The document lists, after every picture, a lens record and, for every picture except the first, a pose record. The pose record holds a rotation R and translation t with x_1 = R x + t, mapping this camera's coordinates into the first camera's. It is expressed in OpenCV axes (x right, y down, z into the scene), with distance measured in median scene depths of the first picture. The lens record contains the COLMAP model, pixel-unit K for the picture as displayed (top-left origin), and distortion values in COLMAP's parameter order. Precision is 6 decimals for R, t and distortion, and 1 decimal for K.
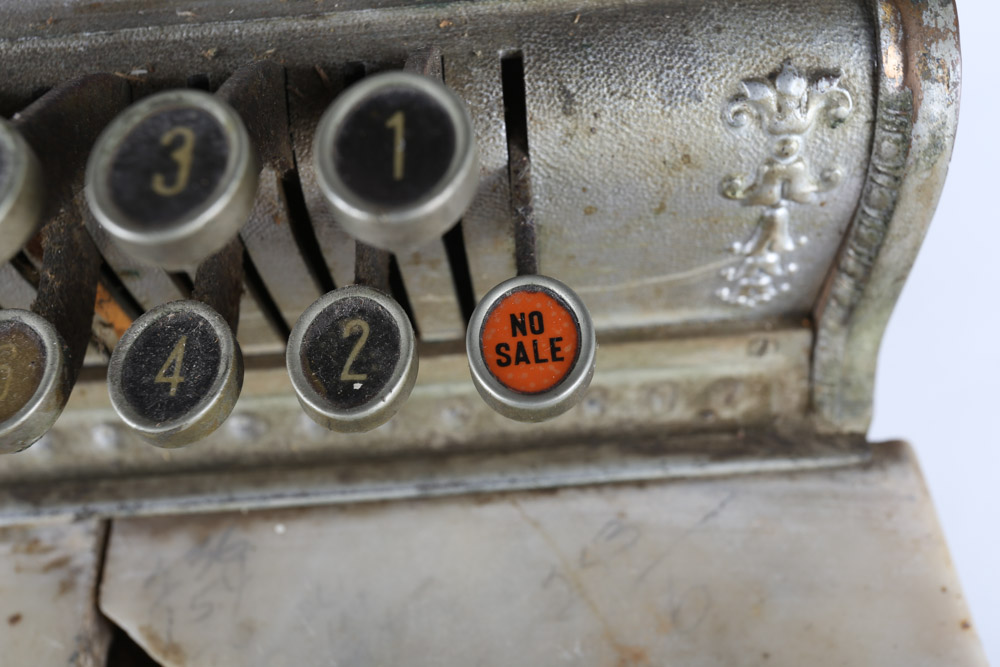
lens RADIAL K [[1090.6, 0, 501.4], [0, 1090.6, 334.1], [0, 0, 1]] dist [0.031035, 0.000000]
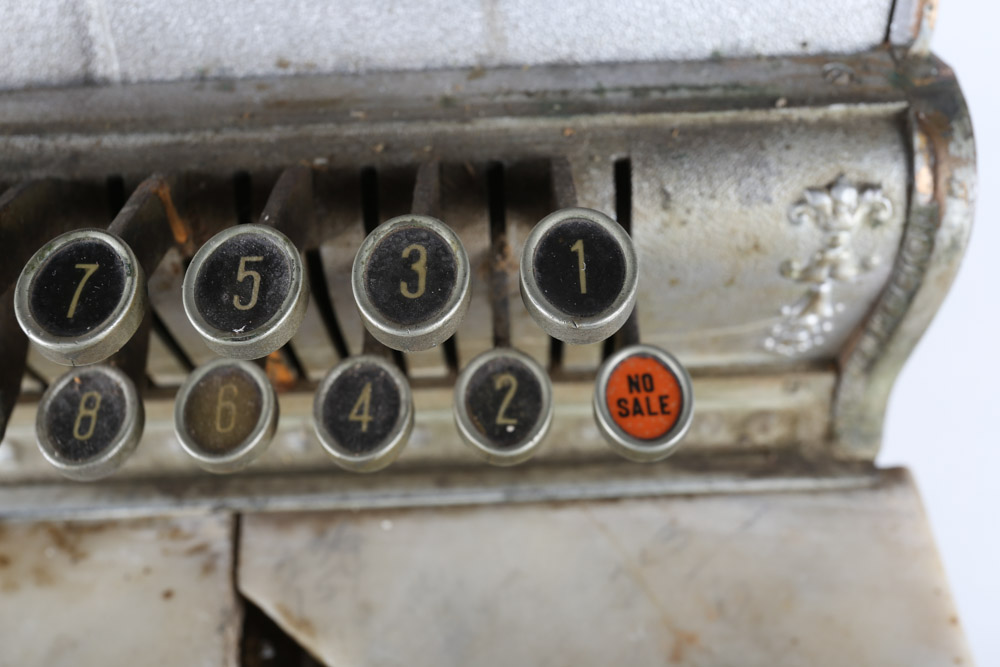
lens RADIAL K [[1090.6, 0, 503.5], [0, 1090.6, 337.9], [0, 0, 1]] dist [0.031035, 0.000000]
pose [[0.998726, 0.033279, 0.037921, -0.143451], [-0.034338, 0.999029, 0.027610, -0.070775], [-0.036965, -0.028877, 0.998899, -0.212242]]
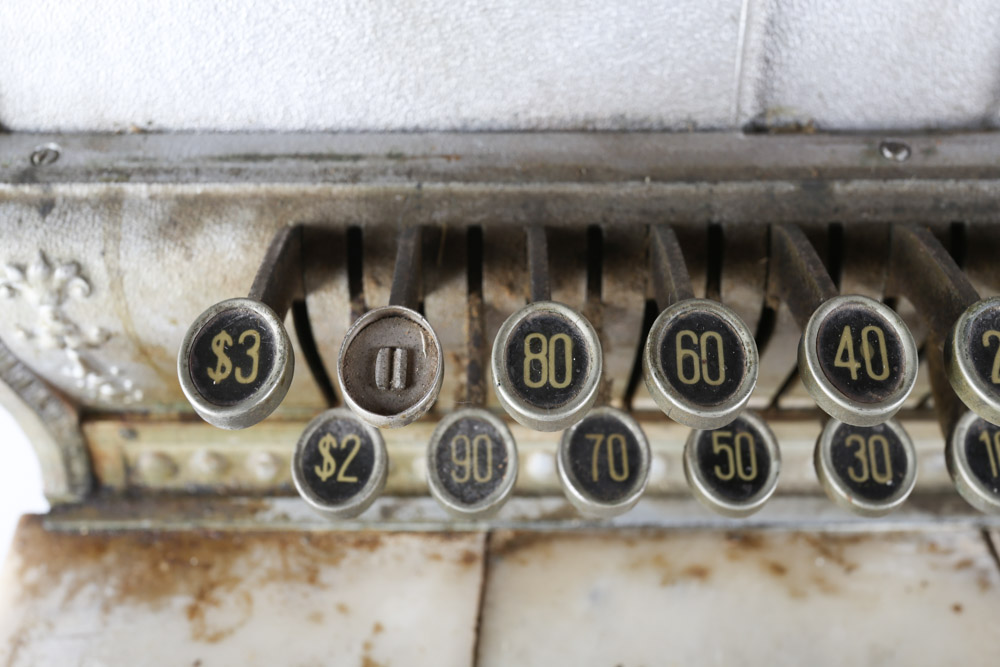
lens RADIAL K [[1090.6, 0, 495.6], [0, 1090.6, 340.3], [0, 0, 1]] dist [0.031035, 0.000000]
pose [[0.997411, 0.061723, 0.036892, -1.120899], [-0.063748, 0.996365, 0.056505, -0.089838], [-0.033271, -0.058711, 0.997720, -0.233249]]
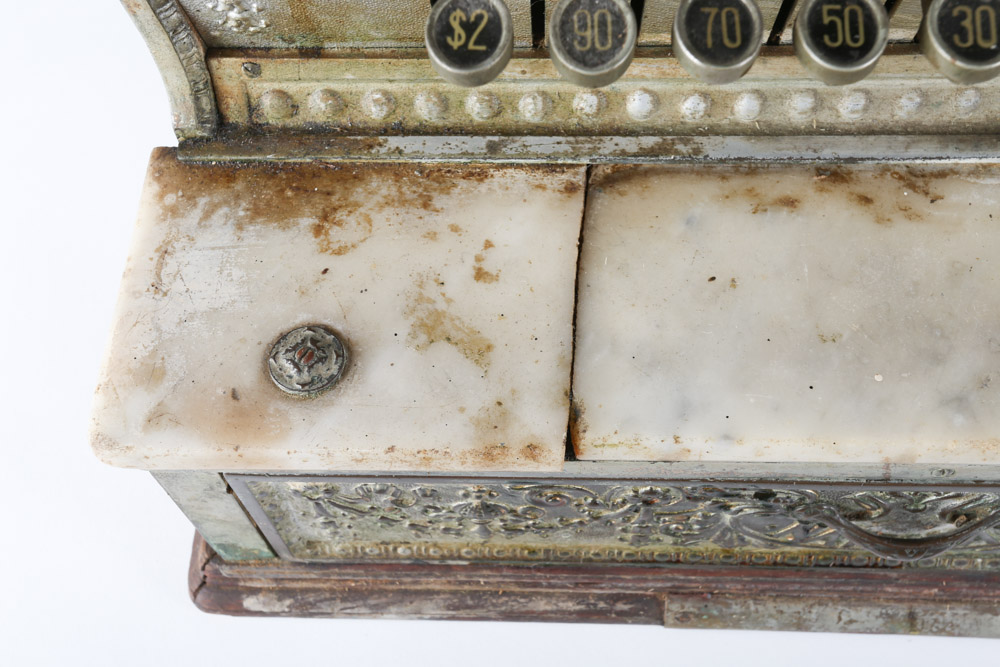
lens RADIAL K [[1090.6, 0, 494.5], [0, 1090.6, 339.3], [0, 0, 1]] dist [0.031035, 0.000000]
pose [[0.997716, 0.067551, -0.000471, -1.175850], [-0.065826, 0.973747, 0.217908, 0.152550], [0.015178, -0.217379, 0.975969, -0.355032]]
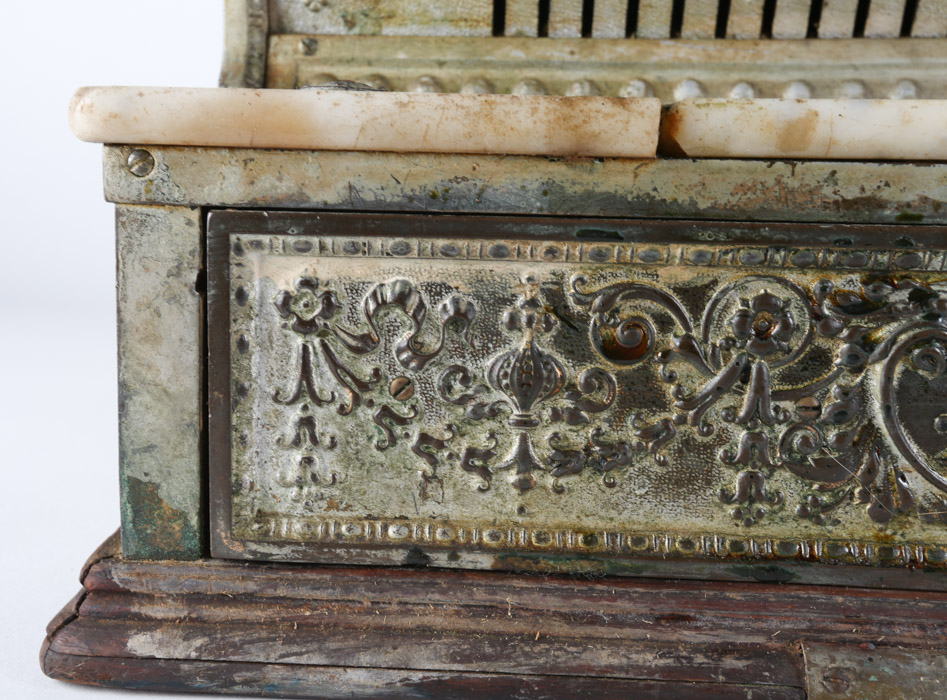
lens RADIAL K [[1146.4, 0, 422.1], [0, 1146.4, 340.8], [0, 0, 1]] dist [0.037076, 0.000000]
pose [[0.990555, 0.112784, -0.077978, -1.198960], [-0.136766, 0.772118, -0.620588, 1.457655], [-0.009784, 0.625391, 0.780250, 0.171362]]
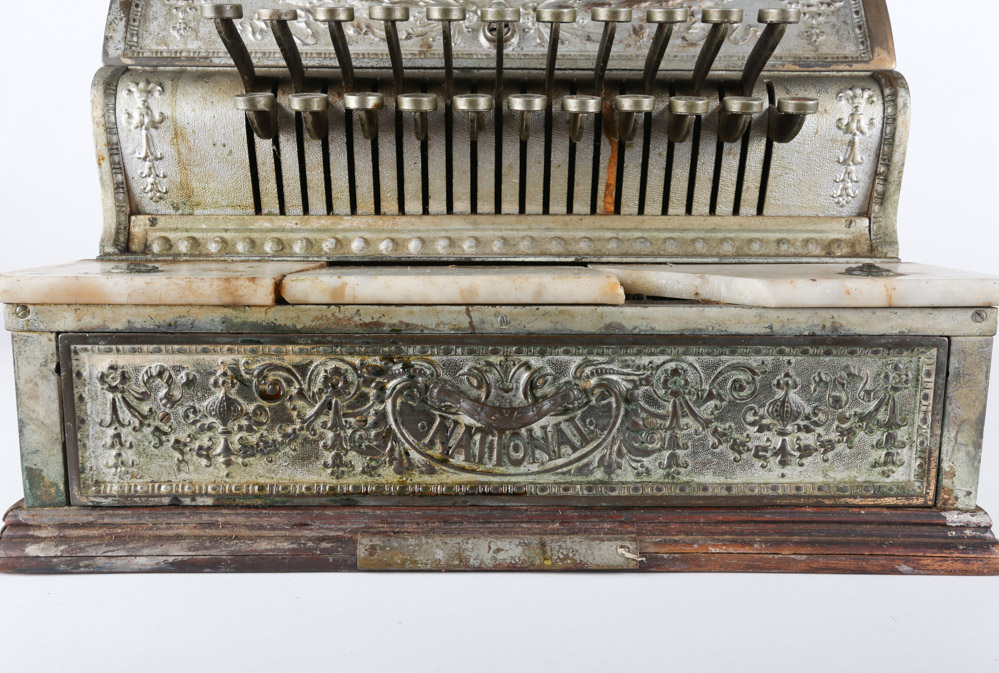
lens RADIAL K [[902.3, 0, 492.9], [0, 902.3, 327.7], [0, 0, 1]] dist [-0.033656, 0.109184]
pose [[0.996347, 0.085121, -0.006867, -0.618386], [-0.070463, 0.774010, -0.629241, 1.754218], [-0.048246, 0.627426, 0.777180, -0.490050]]
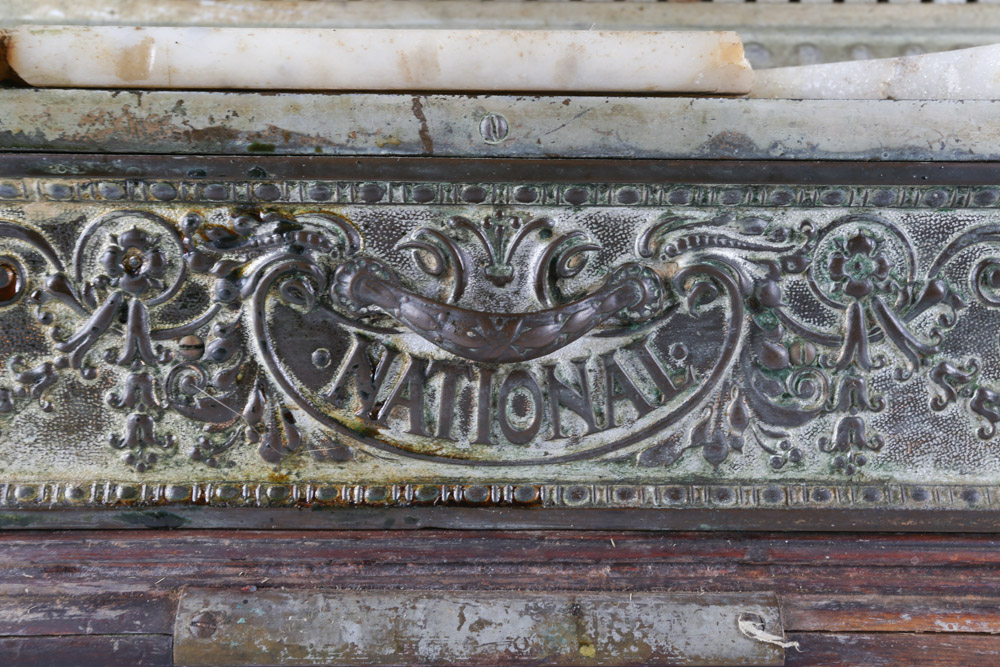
lens RADIAL K [[1090.6, 0, 501.2], [0, 1090.6, 322.7], [0, 0, 1]] dist [0.031035, 0.000000]
pose [[0.996078, 0.088461, -0.001722, -0.584861], [-0.068217, 0.755449, -0.651646, 1.397867], [-0.056345, 0.649208, 0.758521, 0.268211]]
